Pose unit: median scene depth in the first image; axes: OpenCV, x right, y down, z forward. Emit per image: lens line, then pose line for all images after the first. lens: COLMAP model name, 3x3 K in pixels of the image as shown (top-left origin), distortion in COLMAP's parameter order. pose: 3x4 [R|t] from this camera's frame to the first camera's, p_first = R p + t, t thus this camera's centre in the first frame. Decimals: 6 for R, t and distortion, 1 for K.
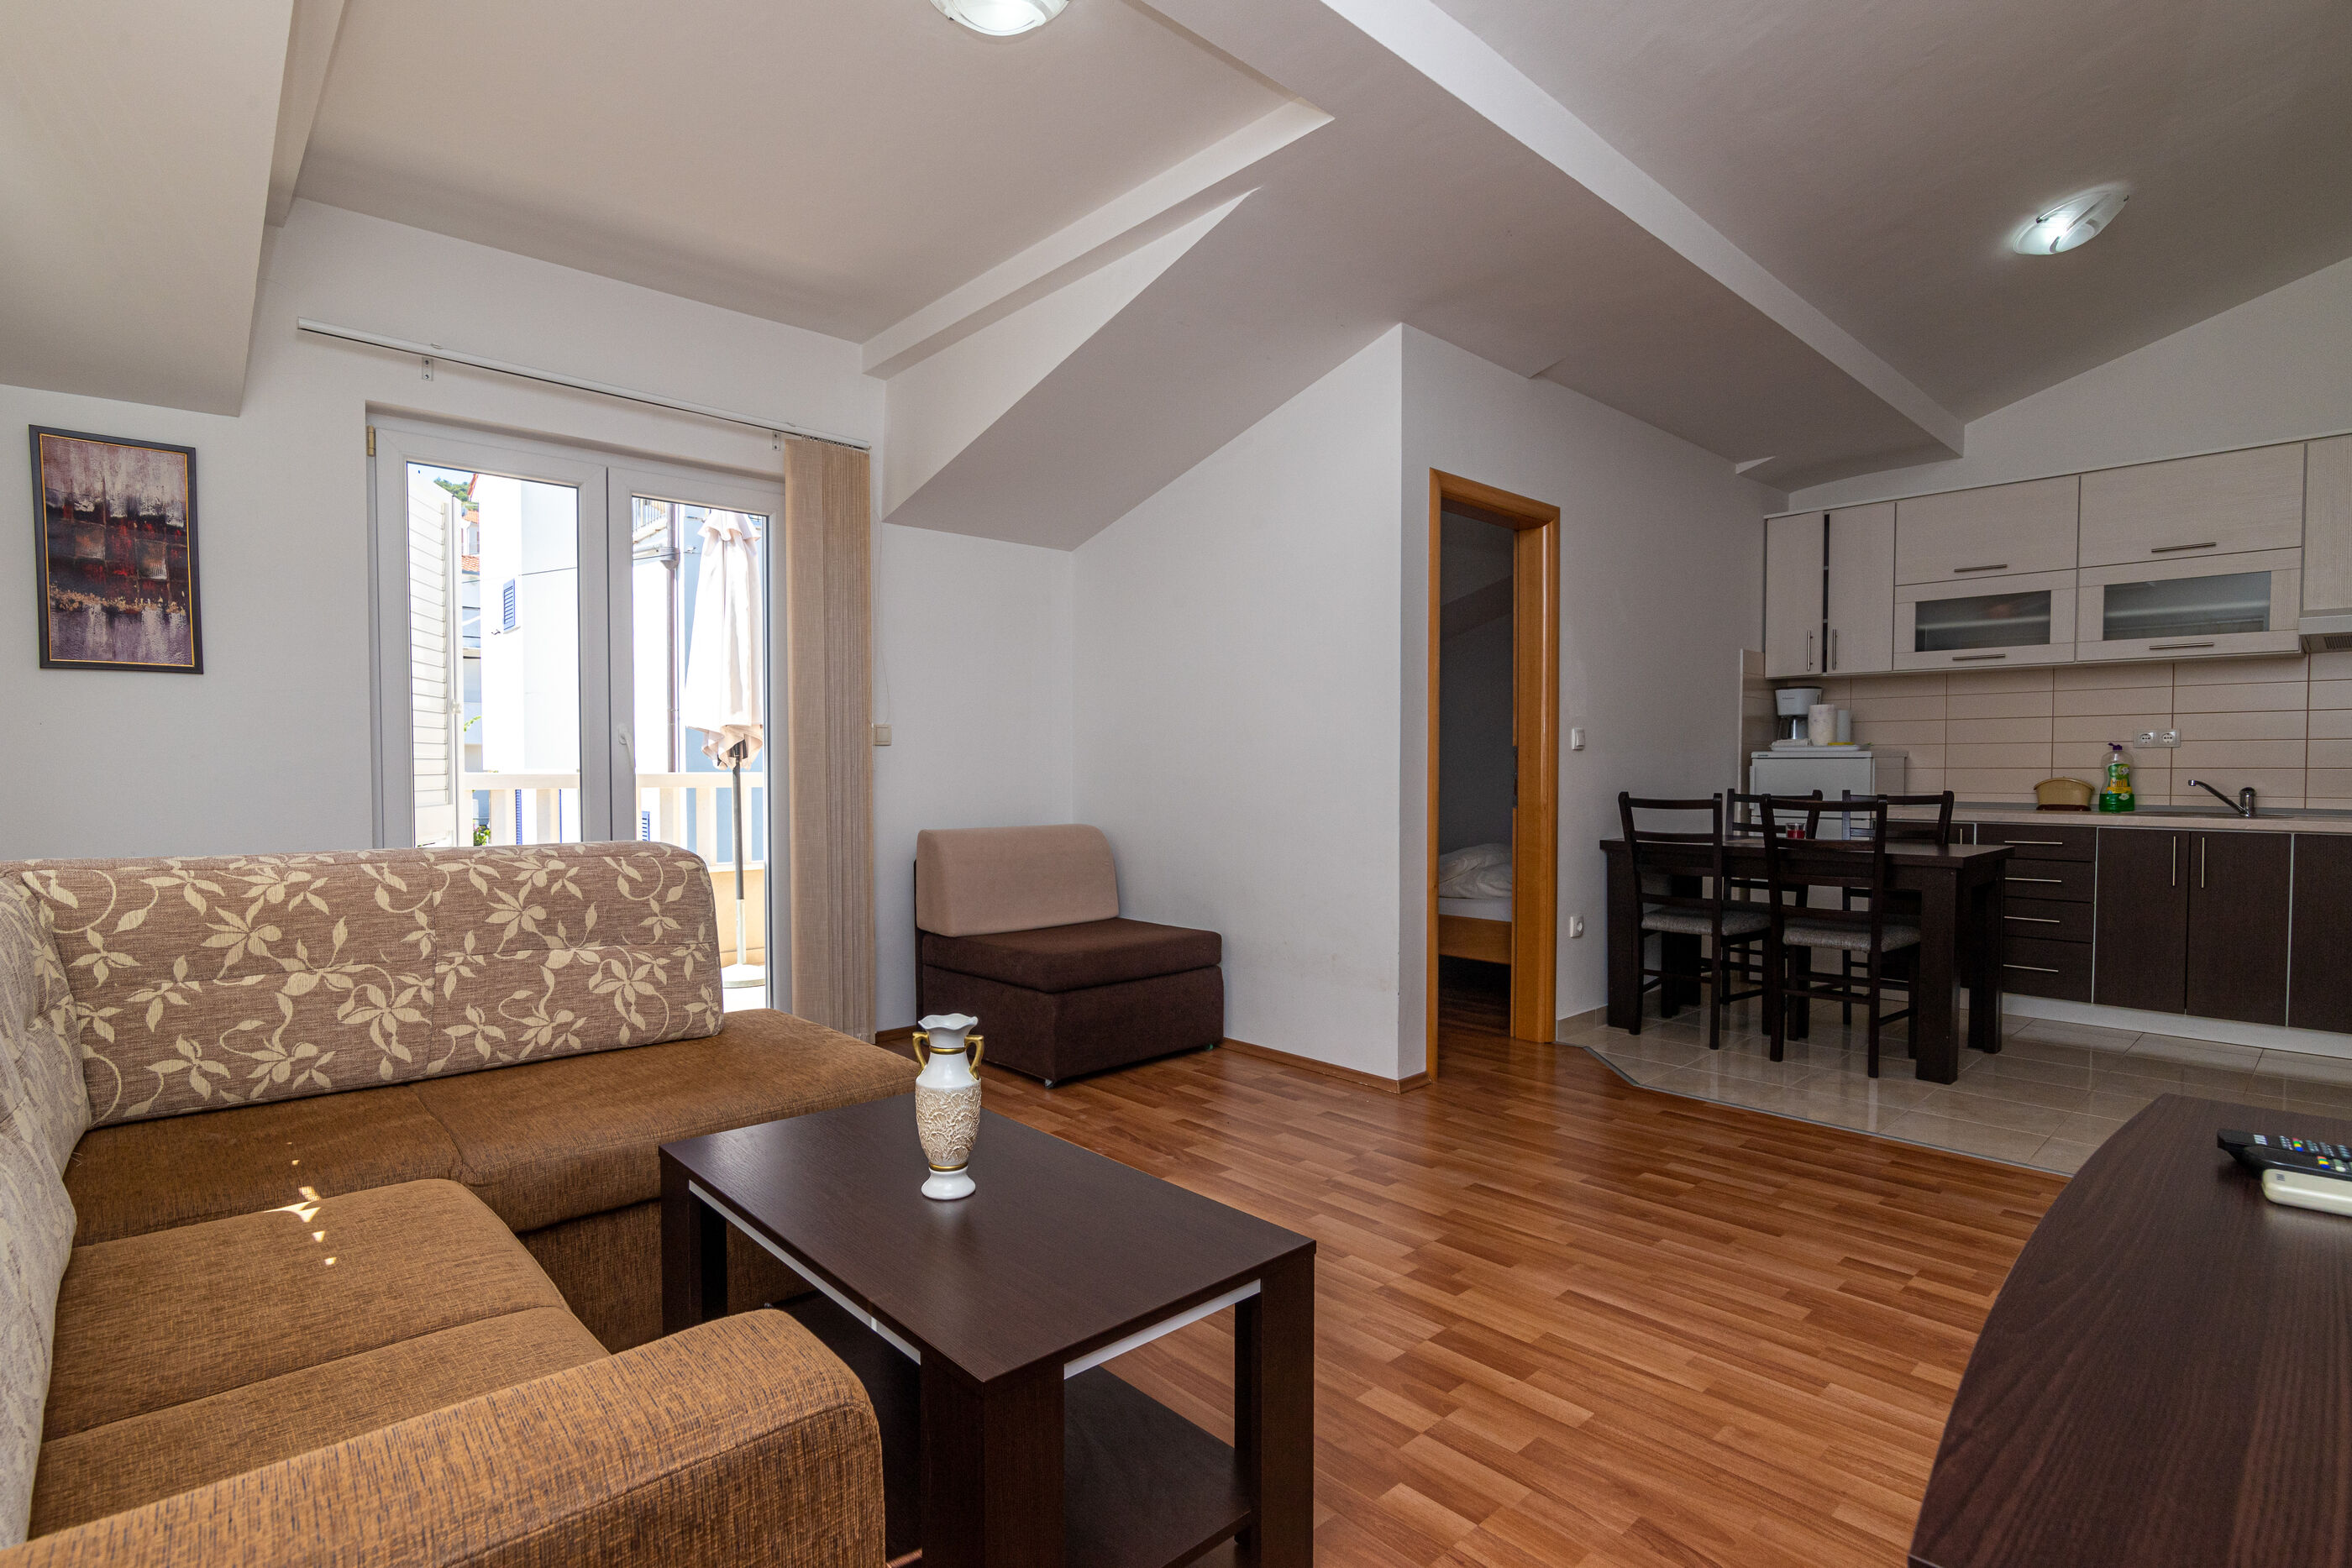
lens RADIAL K [[1130.2, 0, 1118.9], [0, 1130.2, 792.1], [0, 0, 1]] dist [-0.010499, -0.000059]
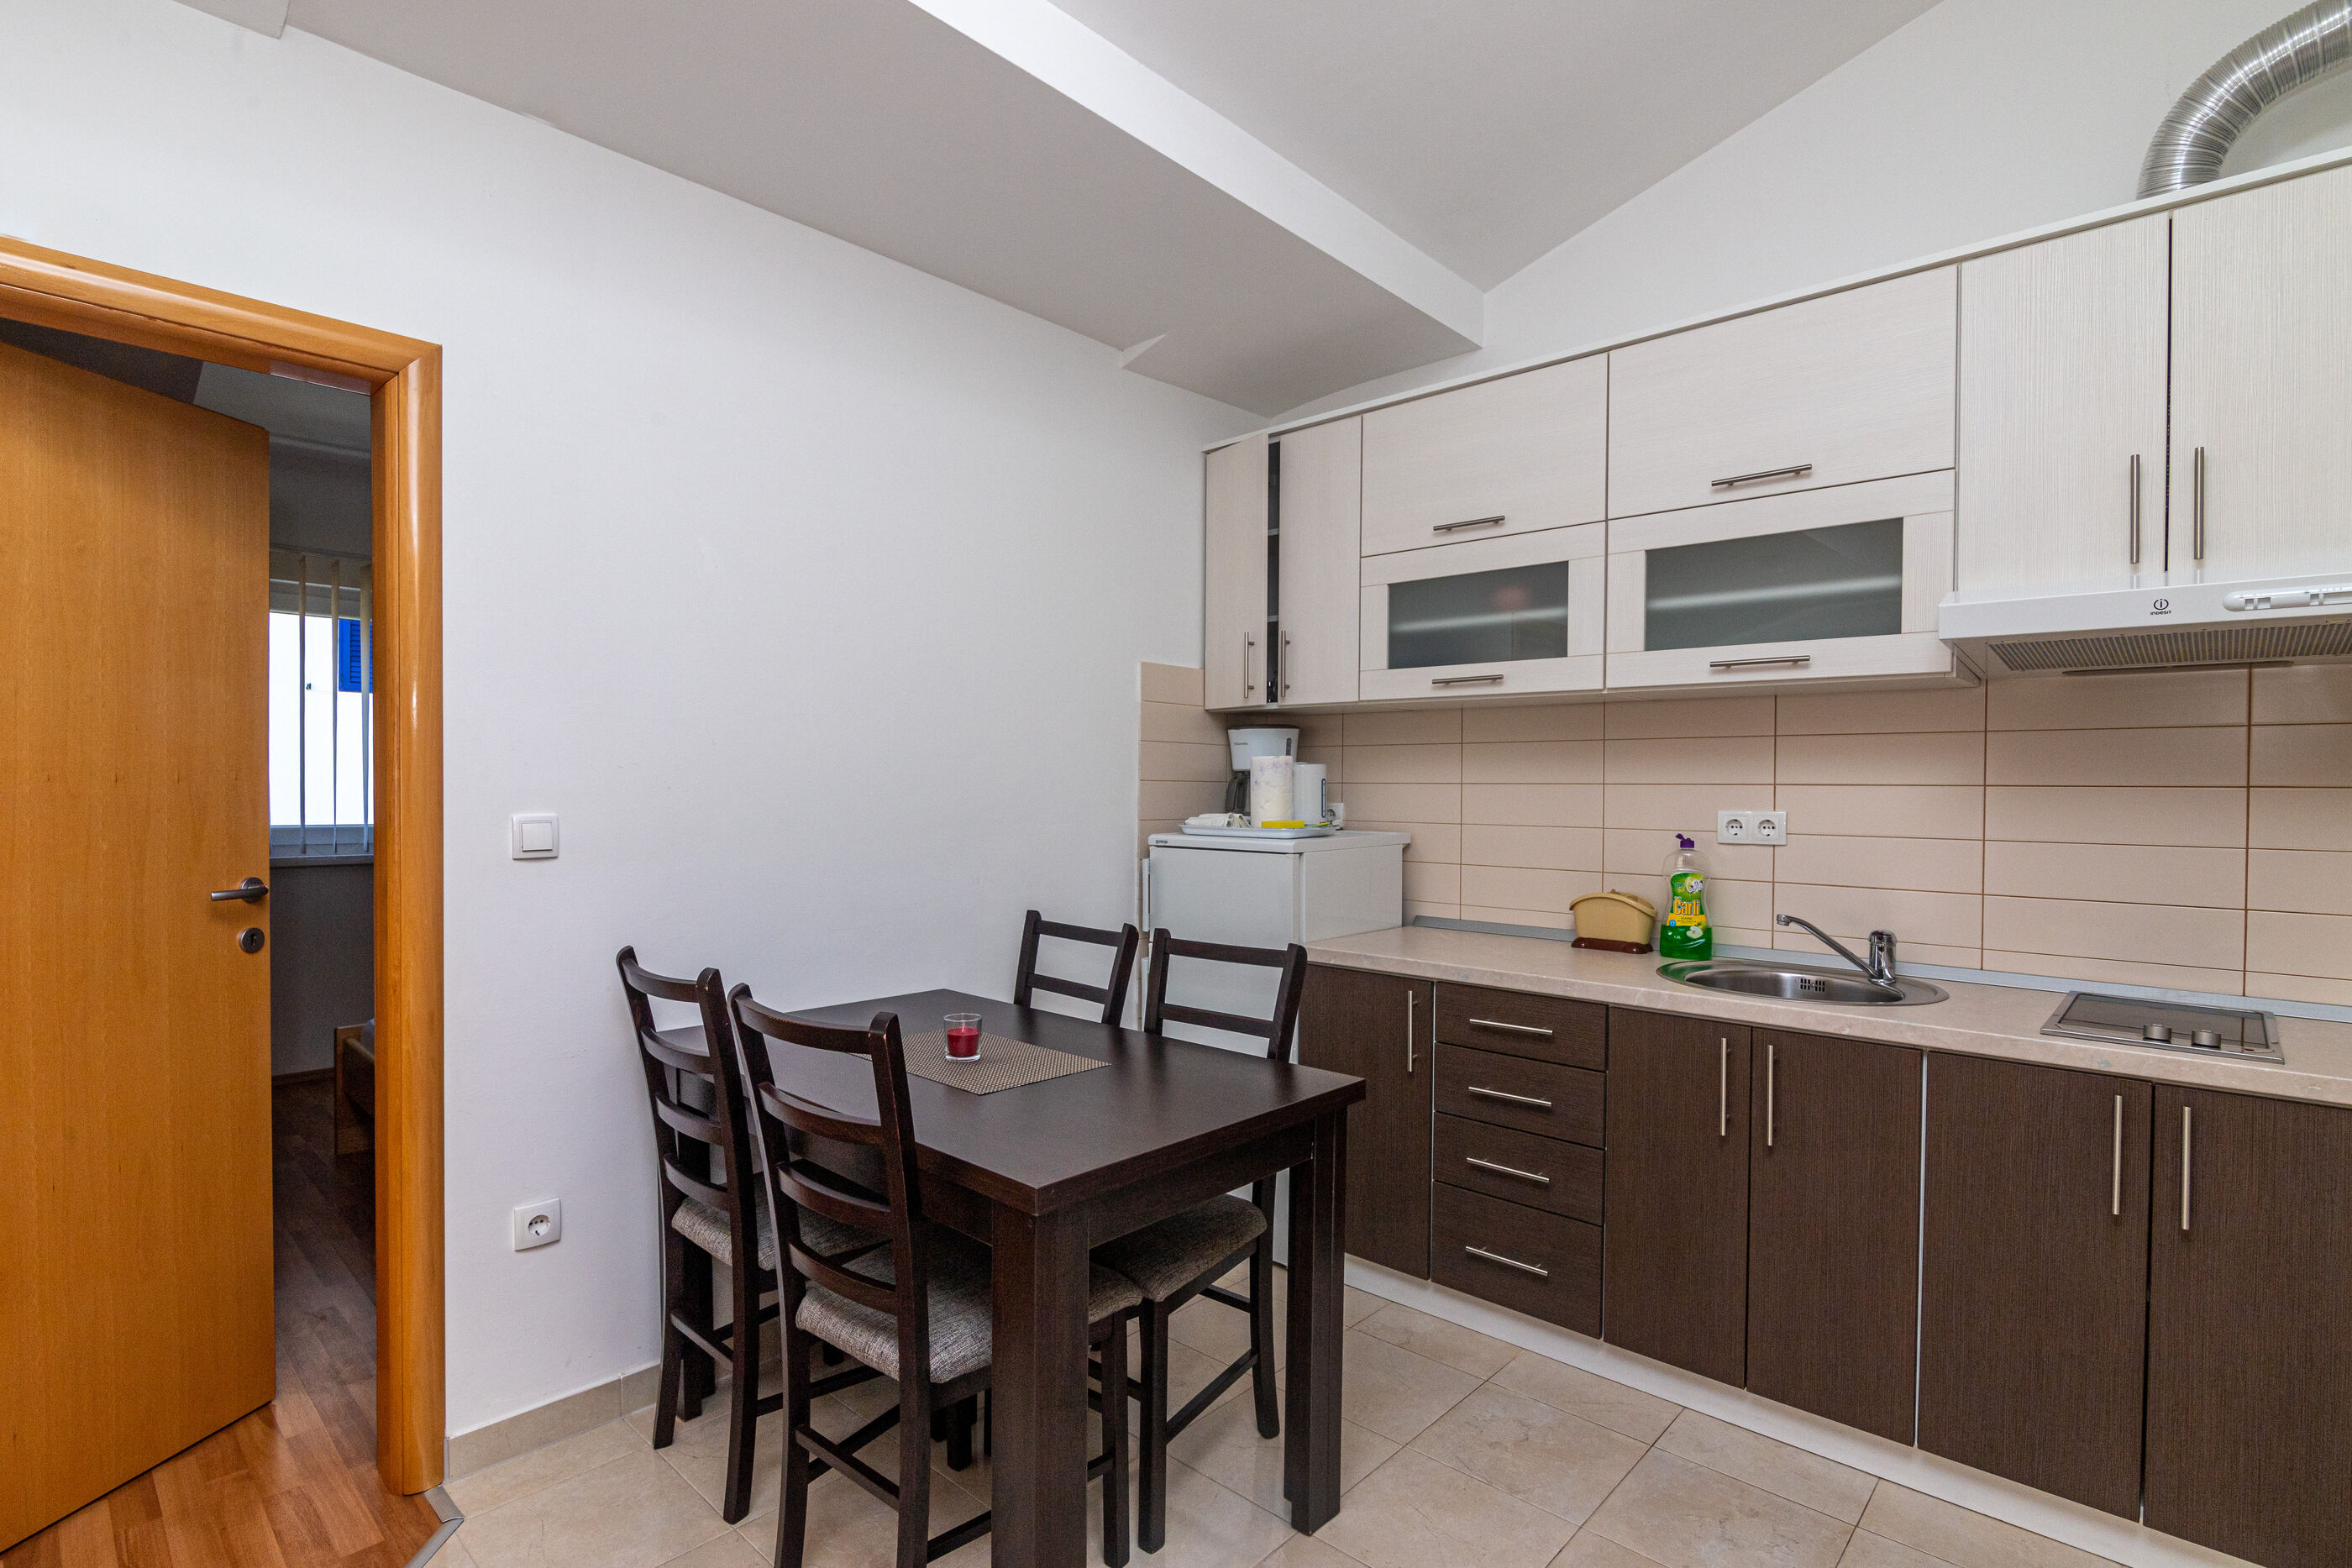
lens RADIAL K [[1130.2, 0, 1118.9], [0, 1130.2, 792.1], [0, 0, 1]] dist [-0.010499, -0.000059]
pose [[0.997231, 0.002799, 0.074309, 0.657623], [-0.001818, 0.999910, -0.013266, -0.066320], [-0.074339, 0.013094, 0.997147, 0.532528]]
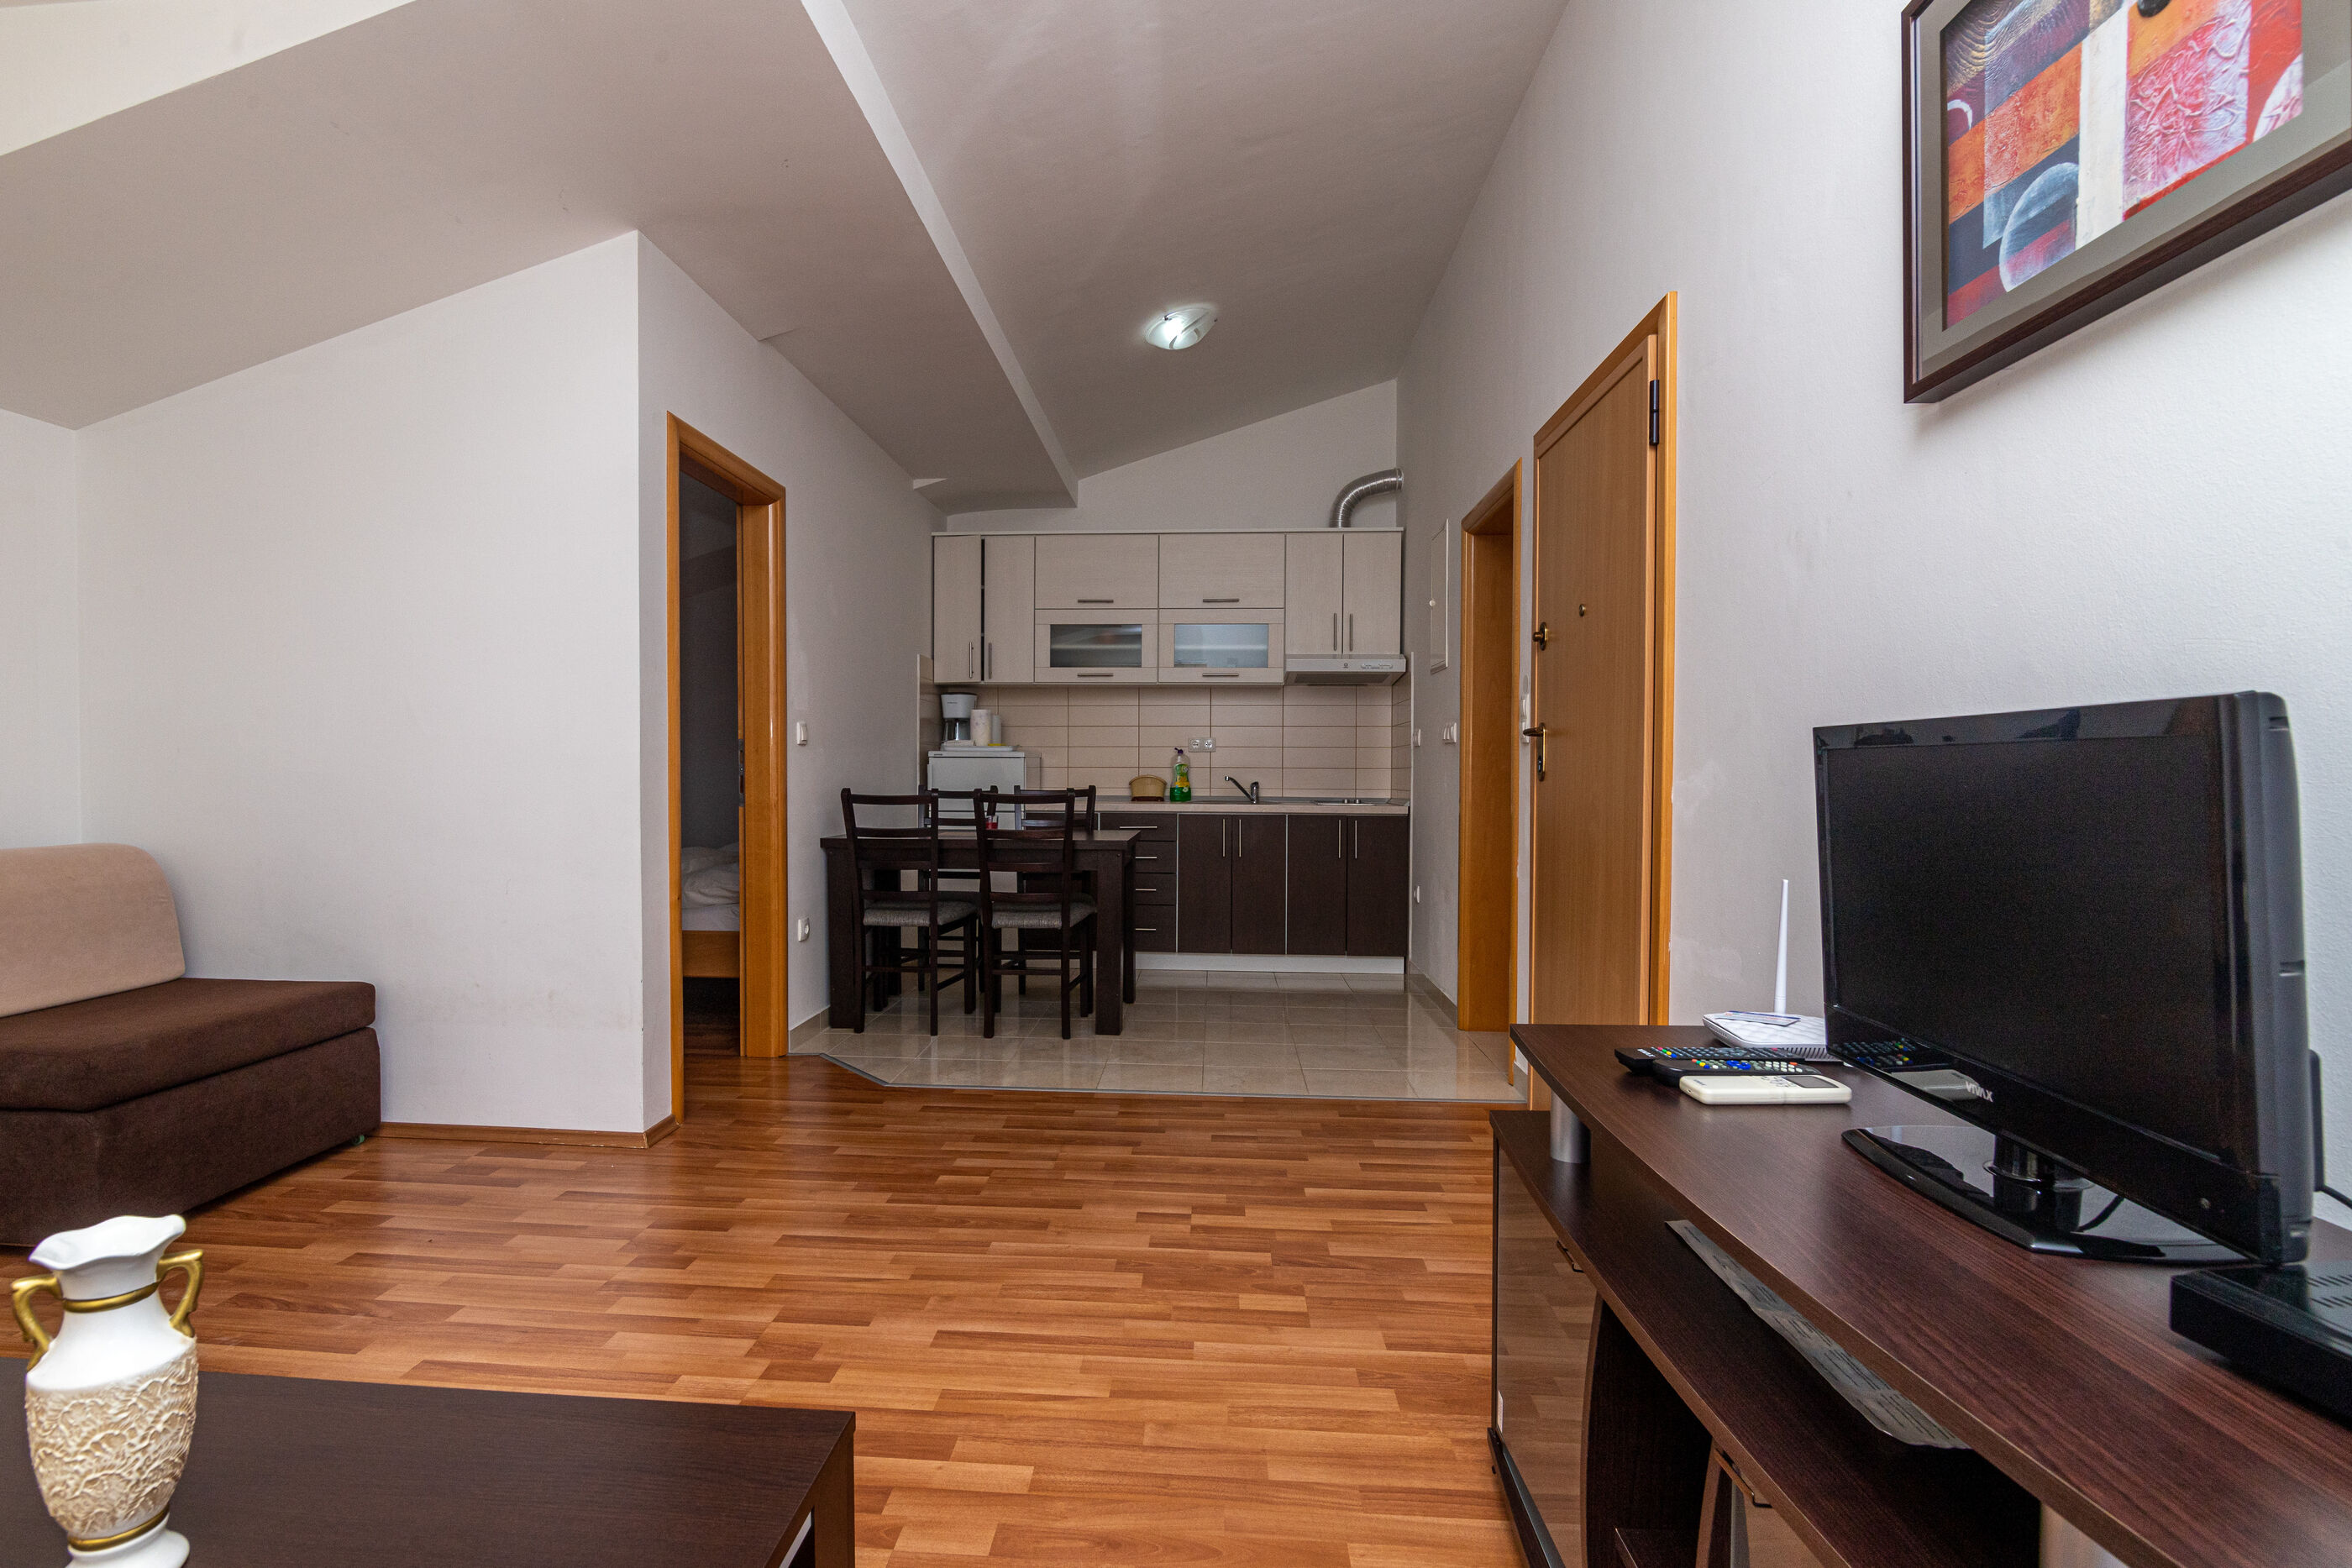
lens RADIAL K [[1130.2, 0, 1118.9], [0, 1130.2, 792.1], [0, 0, 1]] dist [-0.010499, -0.000059]
pose [[0.722627, -0.009509, 0.691172, -0.065520], [0.011029, 0.999937, 0.002226, 0.003779], [-0.691150, 0.006014, 0.722686, 0.130107]]
